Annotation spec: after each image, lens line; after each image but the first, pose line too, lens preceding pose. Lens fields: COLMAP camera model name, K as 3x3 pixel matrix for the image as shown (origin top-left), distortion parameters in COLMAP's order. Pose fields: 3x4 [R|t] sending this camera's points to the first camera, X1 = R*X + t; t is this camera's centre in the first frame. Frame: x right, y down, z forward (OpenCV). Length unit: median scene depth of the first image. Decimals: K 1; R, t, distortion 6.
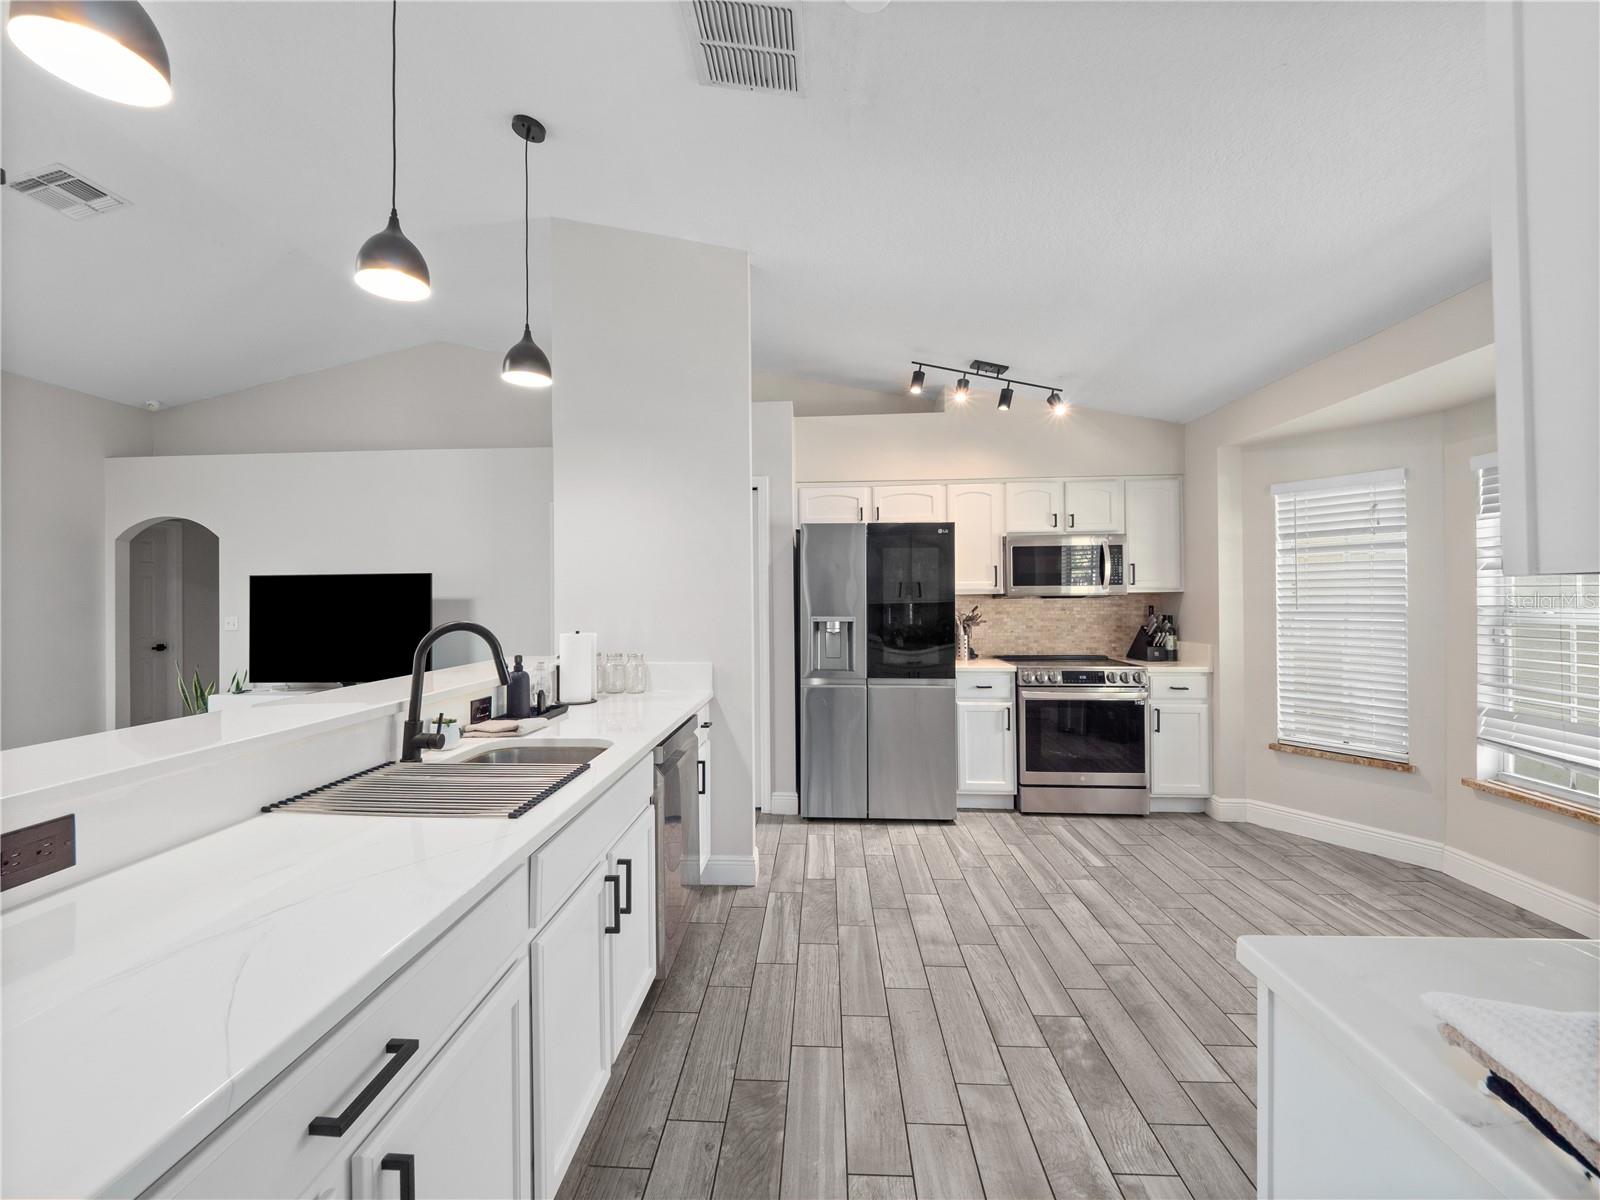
lens RADIAL K [[678.5, 0, 783.0], [0, 678.5, 591.5], [0, 0, 1]] dist [0.007487, -0.005769]
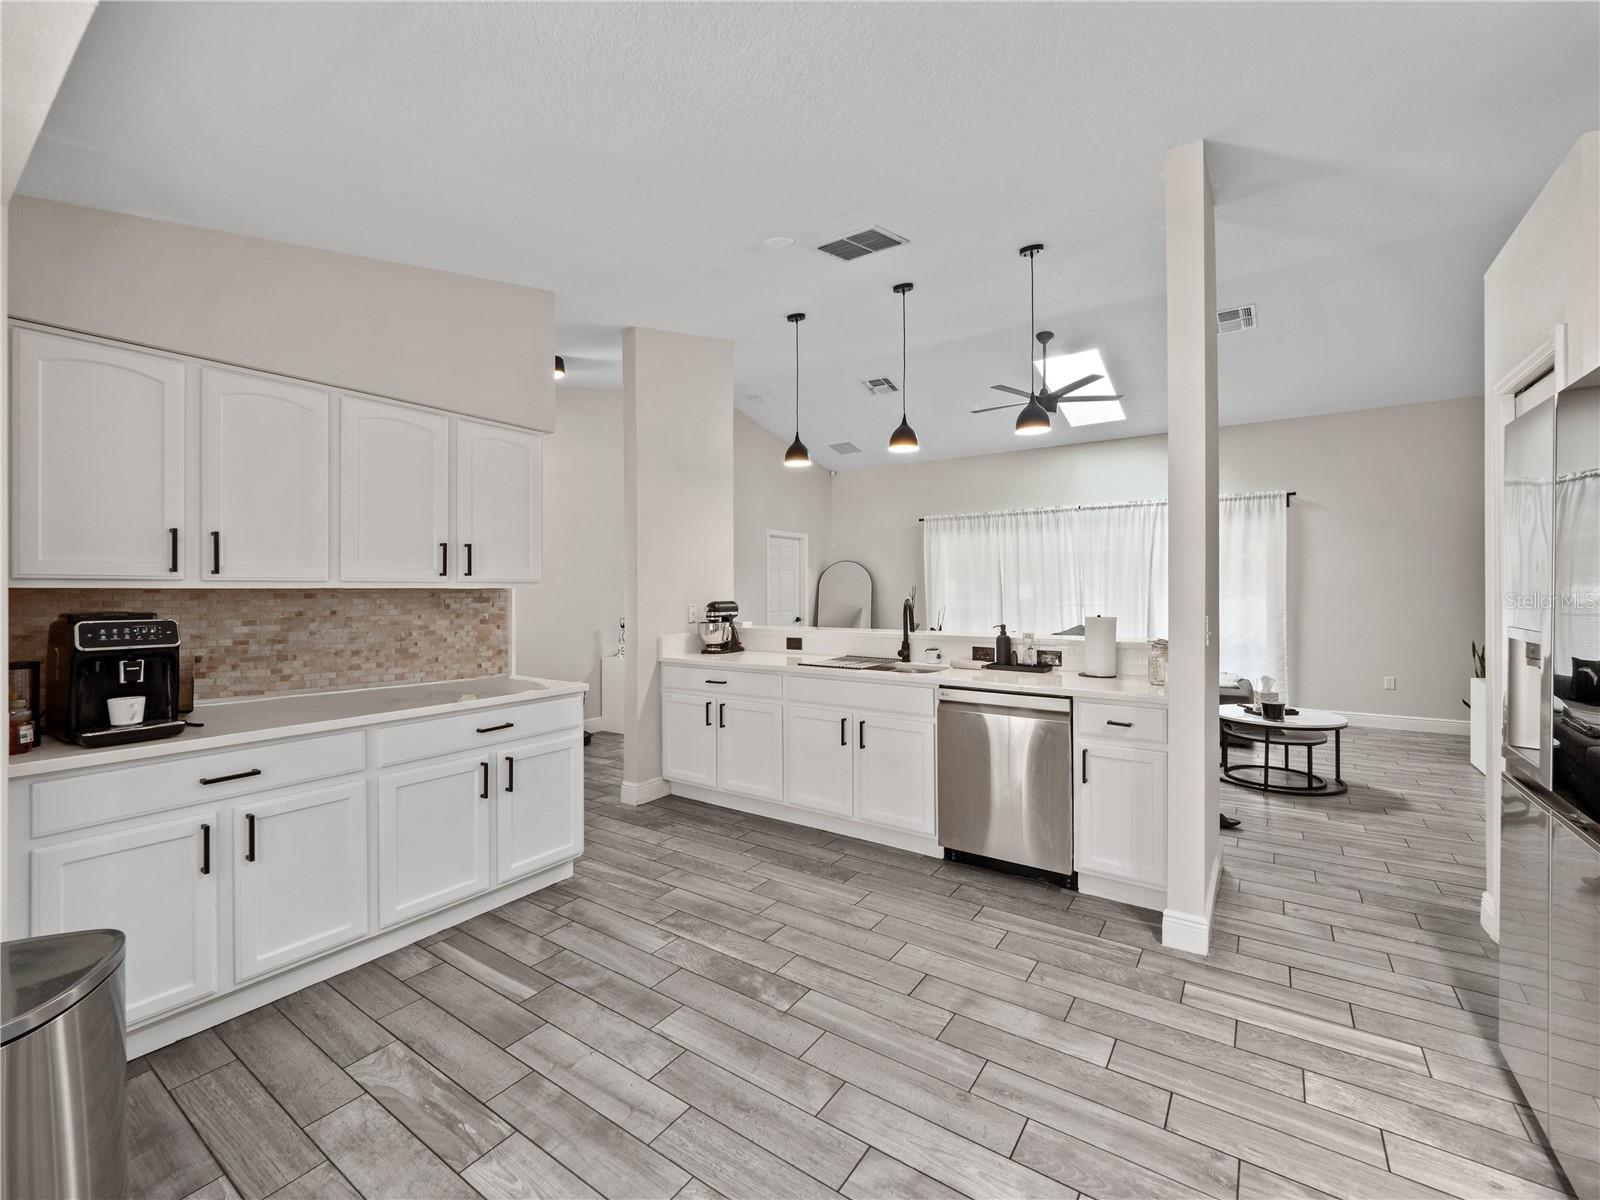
lens RADIAL K [[678.5, 0, 783.0], [0, 678.5, 591.5], [0, 0, 1]] dist [0.007487, -0.005769]
pose [[-0.531813, 0.011311, -0.846786, 0.944975], [0.015235, 0.999877, 0.003788, 0.007918], [0.846725, -0.010887, -0.531920, 1.139109]]
